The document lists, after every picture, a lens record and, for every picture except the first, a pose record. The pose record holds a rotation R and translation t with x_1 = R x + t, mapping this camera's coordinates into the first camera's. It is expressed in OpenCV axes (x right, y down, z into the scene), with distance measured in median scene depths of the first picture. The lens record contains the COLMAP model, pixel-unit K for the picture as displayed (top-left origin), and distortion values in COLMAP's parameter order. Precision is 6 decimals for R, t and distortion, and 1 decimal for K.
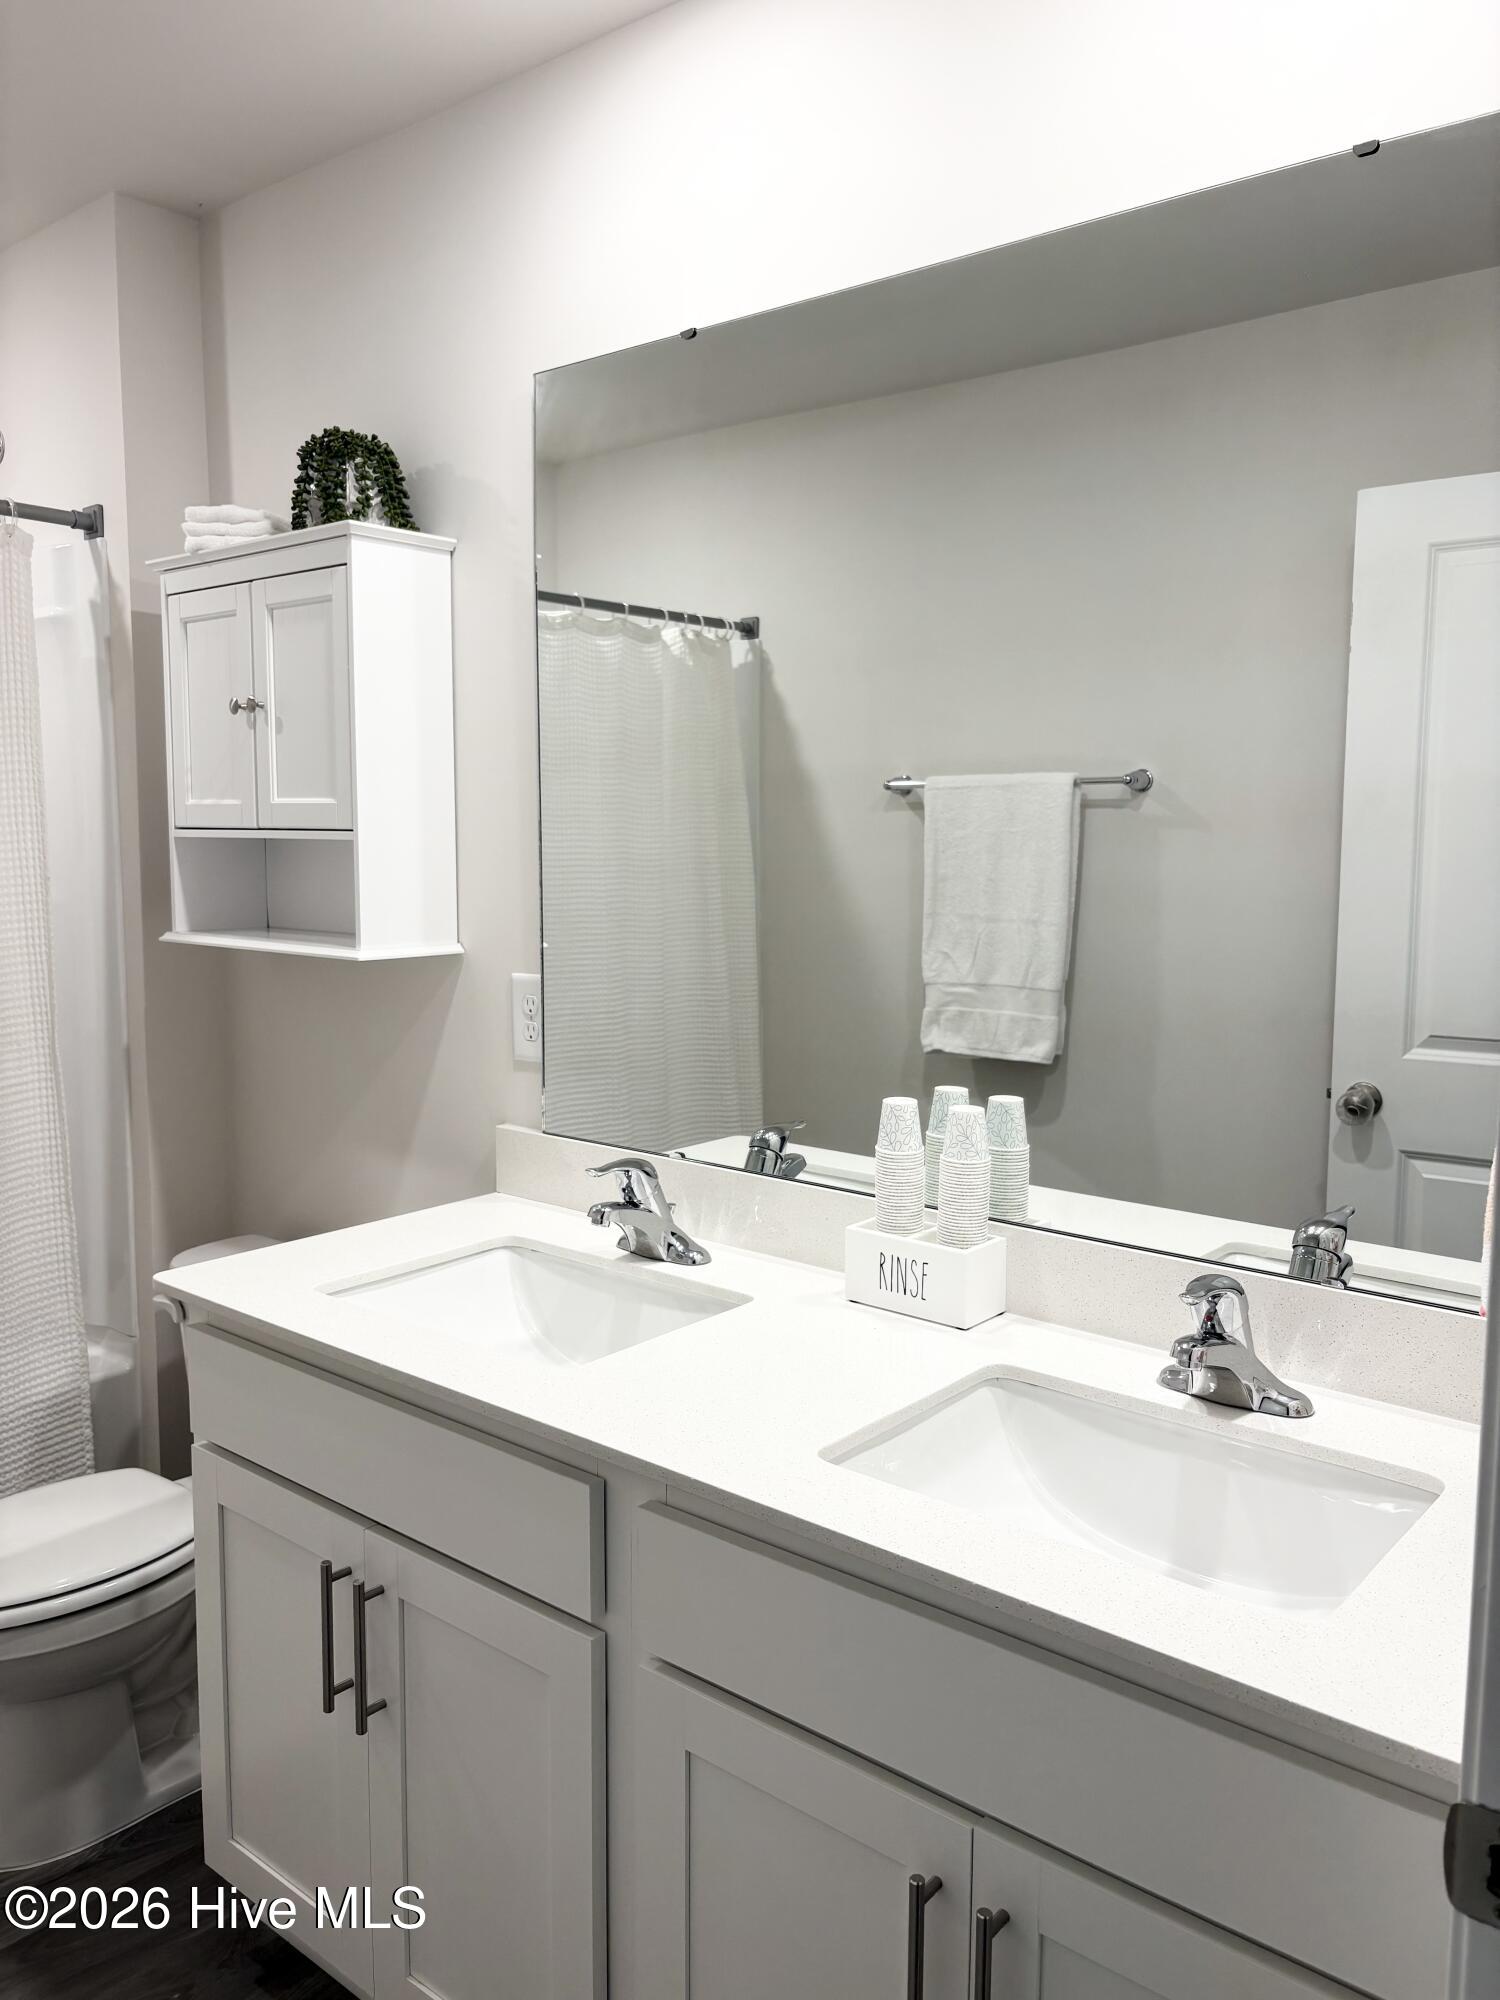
lens RADIAL K [[1541.4, 0, 750.0], [0, 1541.4, 1000.0], [0, 0, 1]] dist [0.028691, 0.005888]
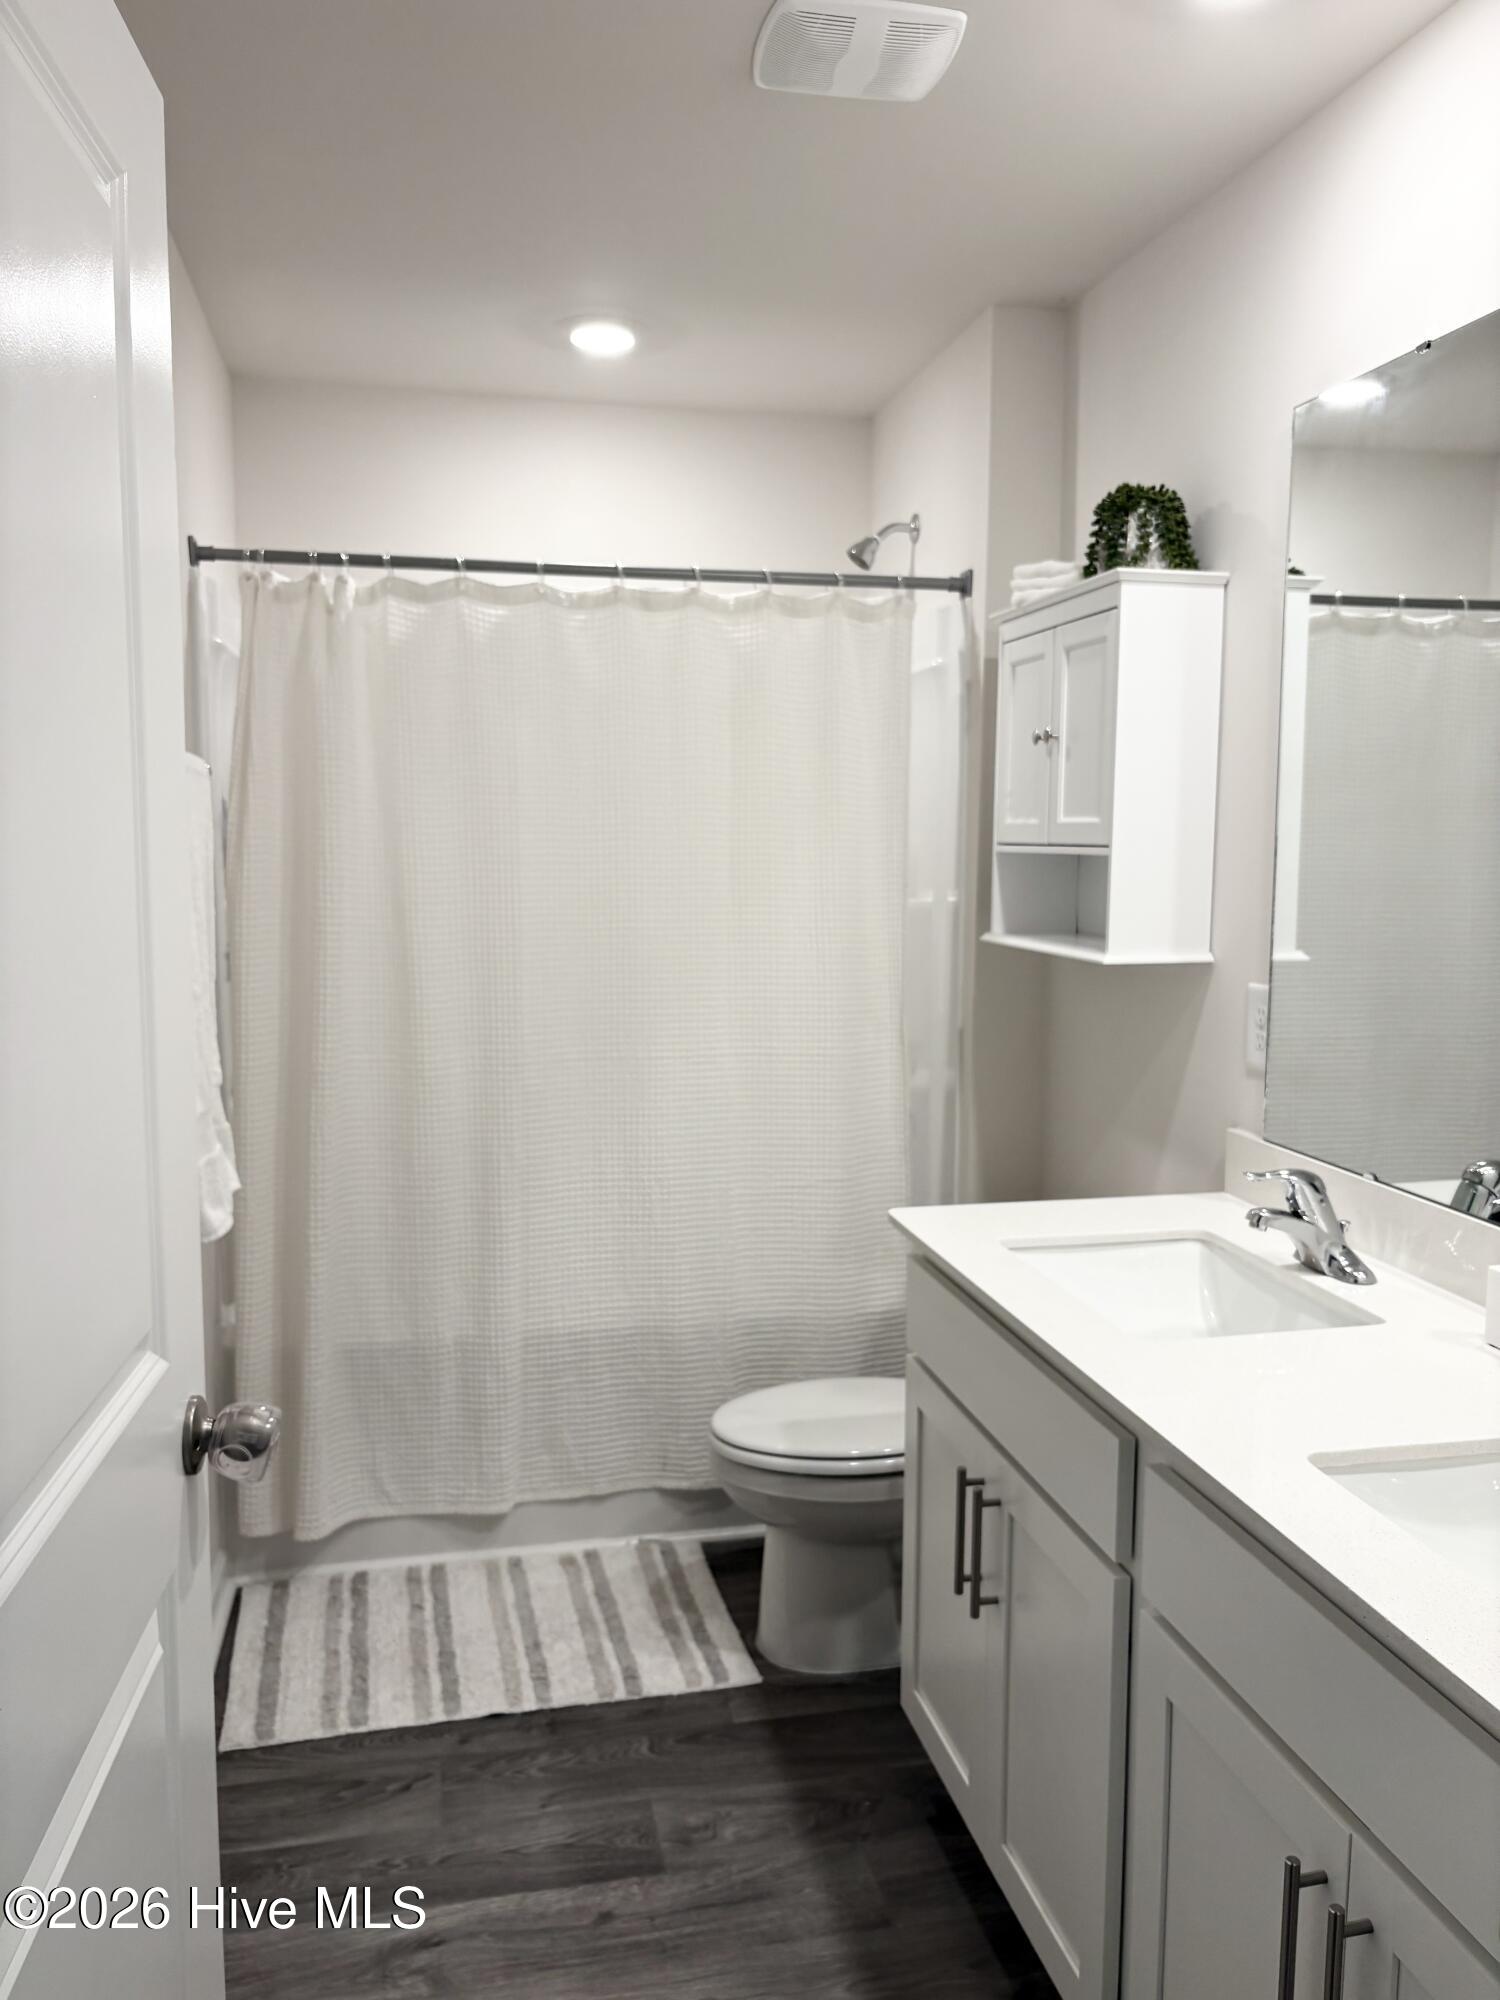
lens RADIAL K [[1541.4, 0, 750.0], [0, 1541.4, 1000.0], [0, 0, 1]] dist [0.028691, 0.005888]
pose [[0.797906, 0.066783, -0.599071, 0.206148], [-0.070214, 0.997376, 0.017667, -0.001658], [0.598679, 0.027966, 0.800501, -0.036692]]
